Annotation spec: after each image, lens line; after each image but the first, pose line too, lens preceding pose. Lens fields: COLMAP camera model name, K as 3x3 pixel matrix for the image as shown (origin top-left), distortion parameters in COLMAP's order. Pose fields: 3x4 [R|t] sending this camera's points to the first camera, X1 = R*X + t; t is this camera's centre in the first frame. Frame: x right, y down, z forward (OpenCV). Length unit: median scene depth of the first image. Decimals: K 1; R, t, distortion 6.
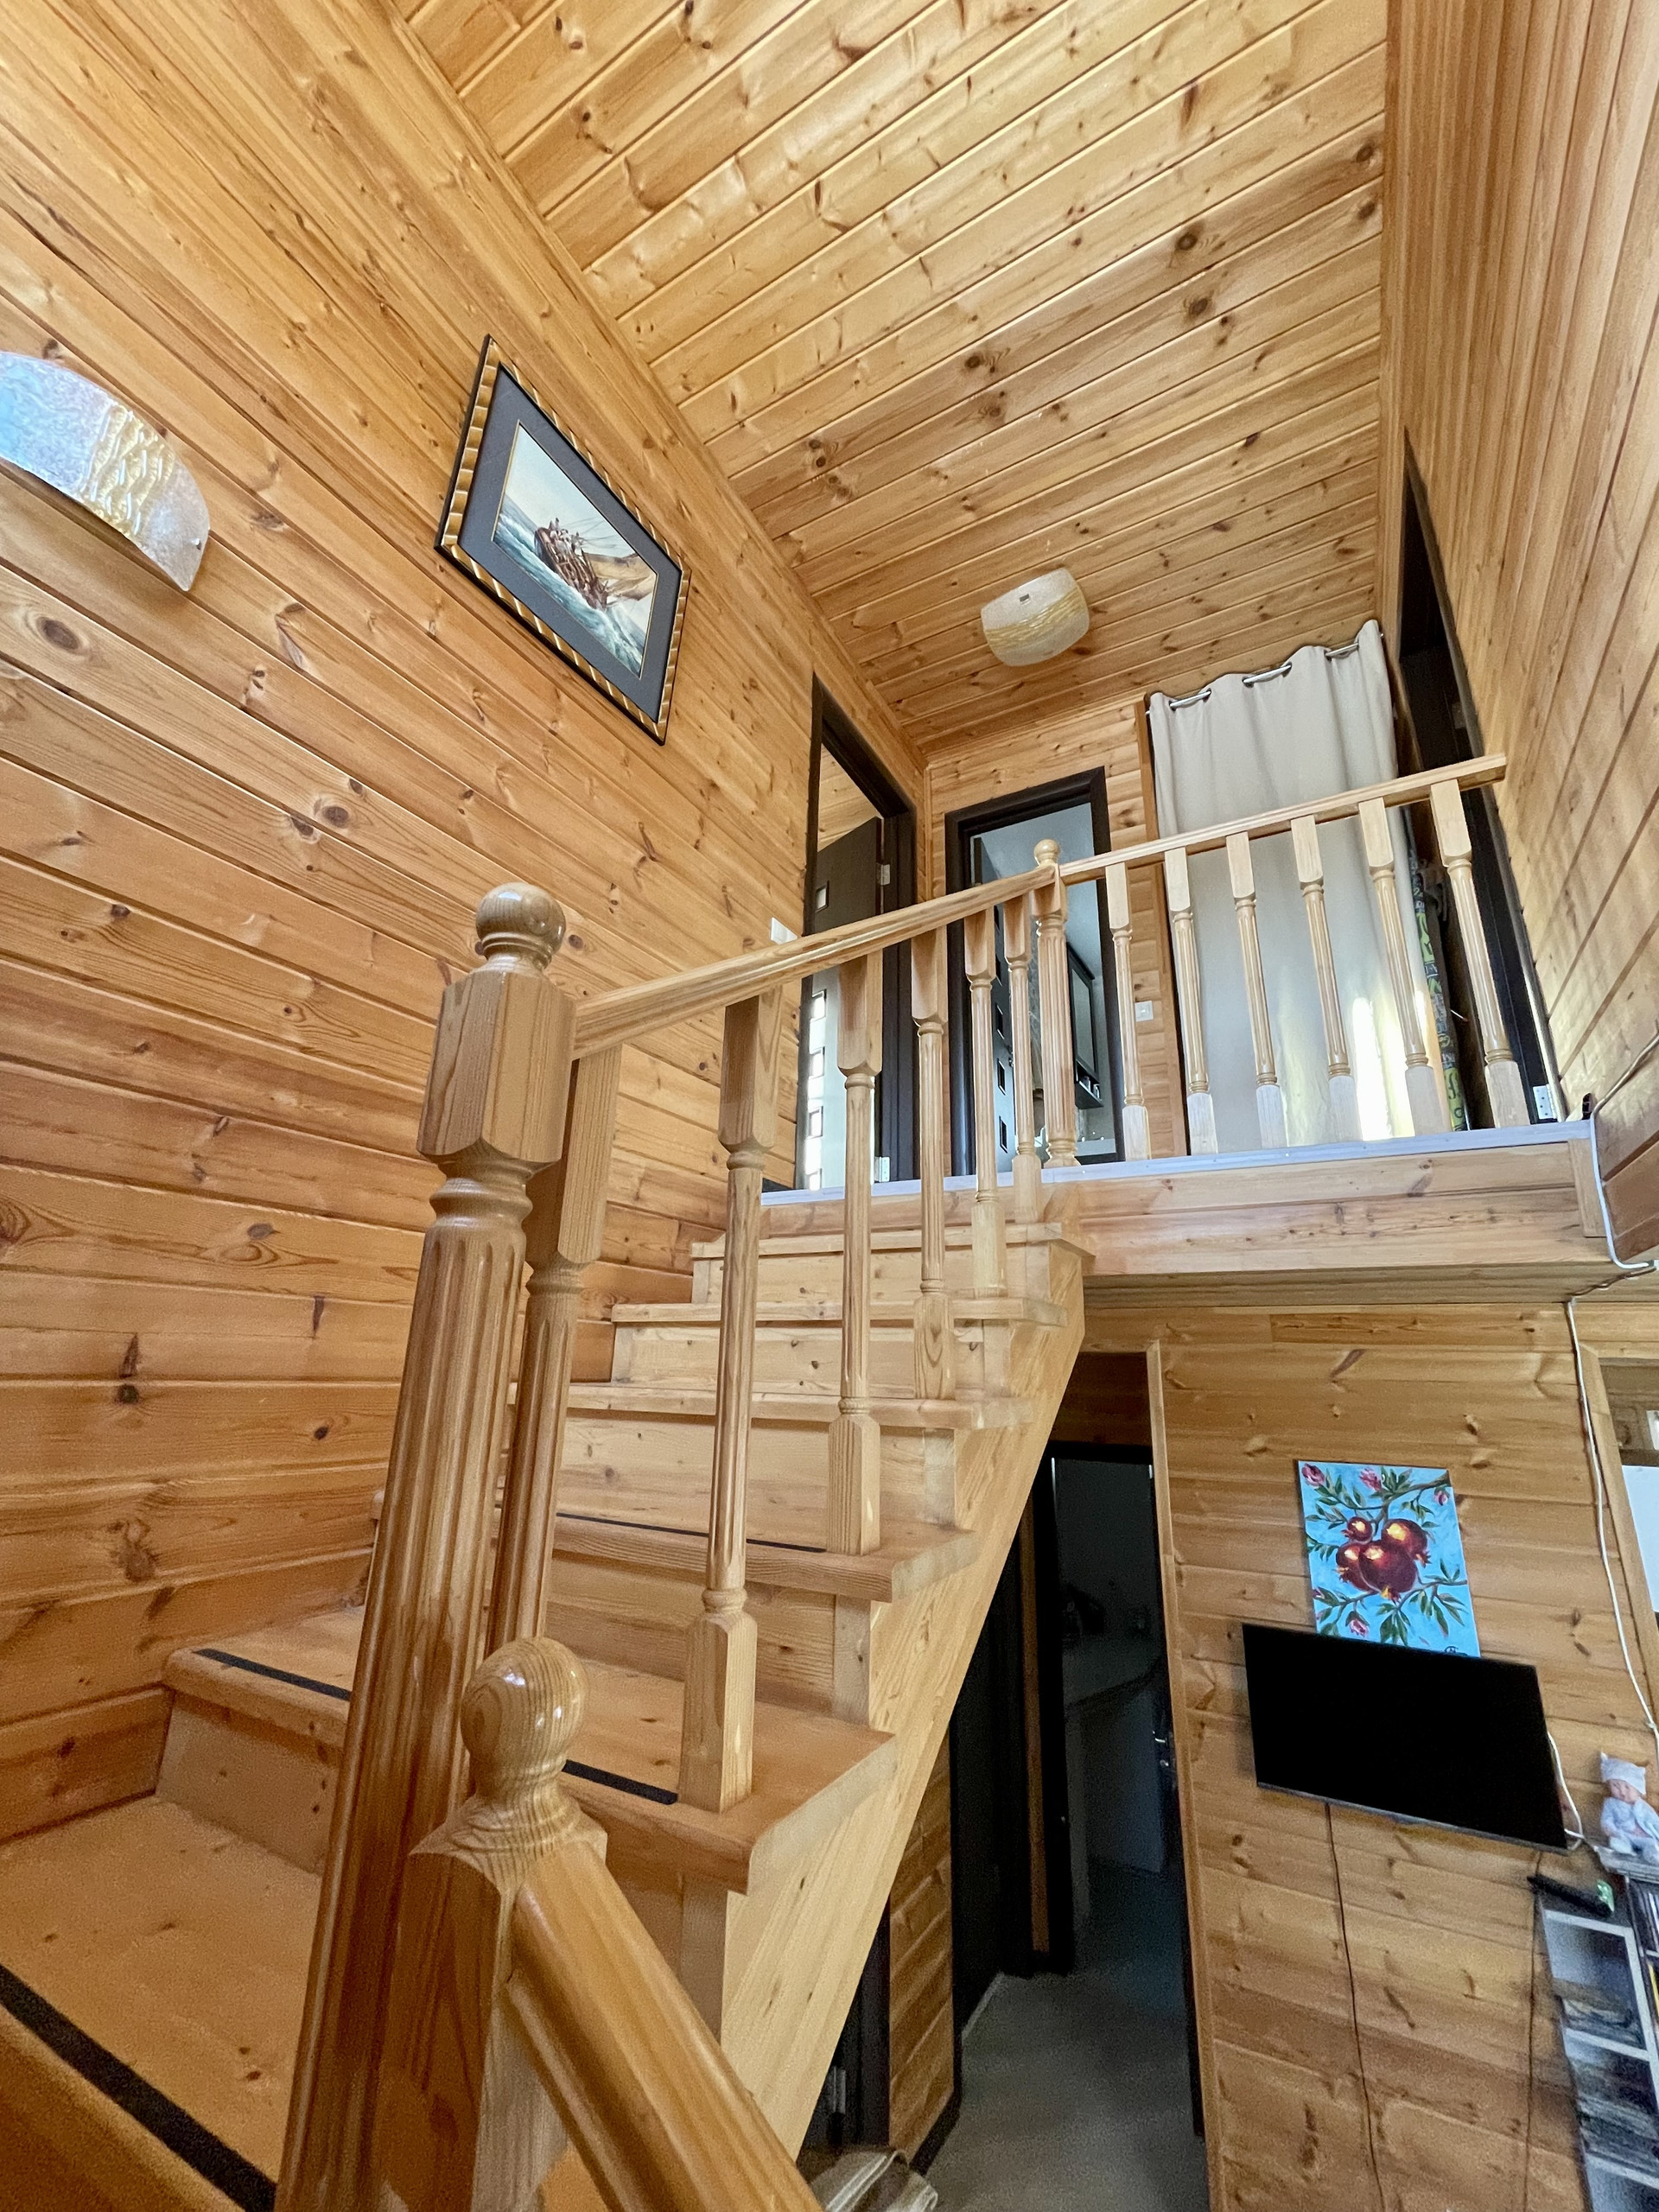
lens RADIAL K [[890.5, 0, 831.8], [0, 890.5, 1102.0], [0, 0, 1]] dist [-0.004812, 0.000343]
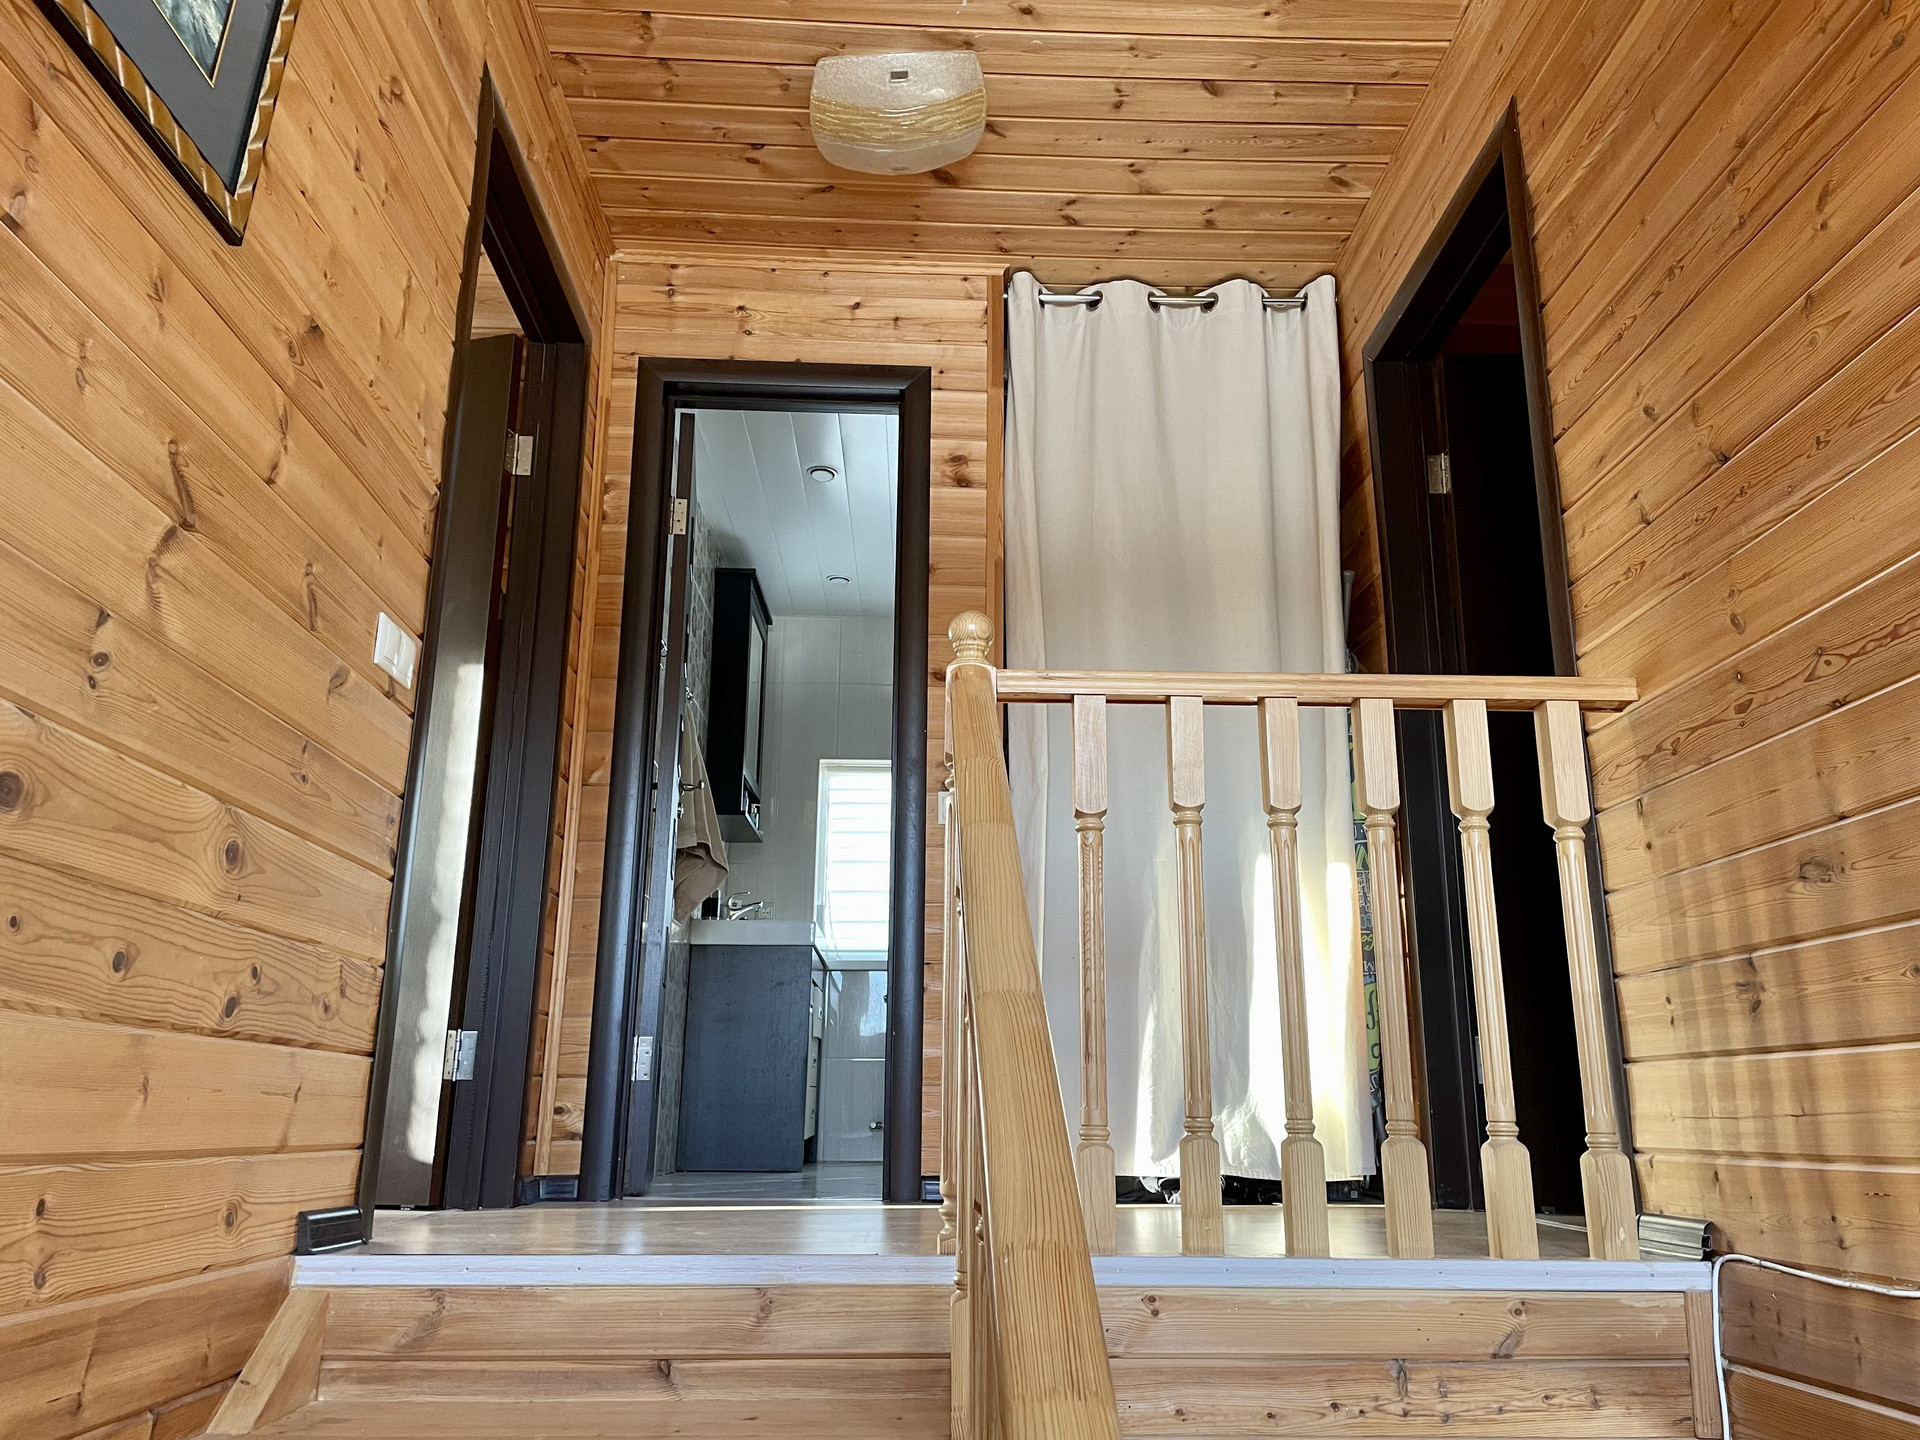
lens RADIAL K [[1451.3, 0, 959.5], [0, 1451.3, 721.7], [0, 0, 1]] dist [0.052532, -0.037324]
pose [[0.852225, 0.123425, 0.508408, -0.157243], [-0.141059, 0.989994, -0.003886, -0.157366], [-0.503800, -0.068404, 0.861108, 0.153584]]
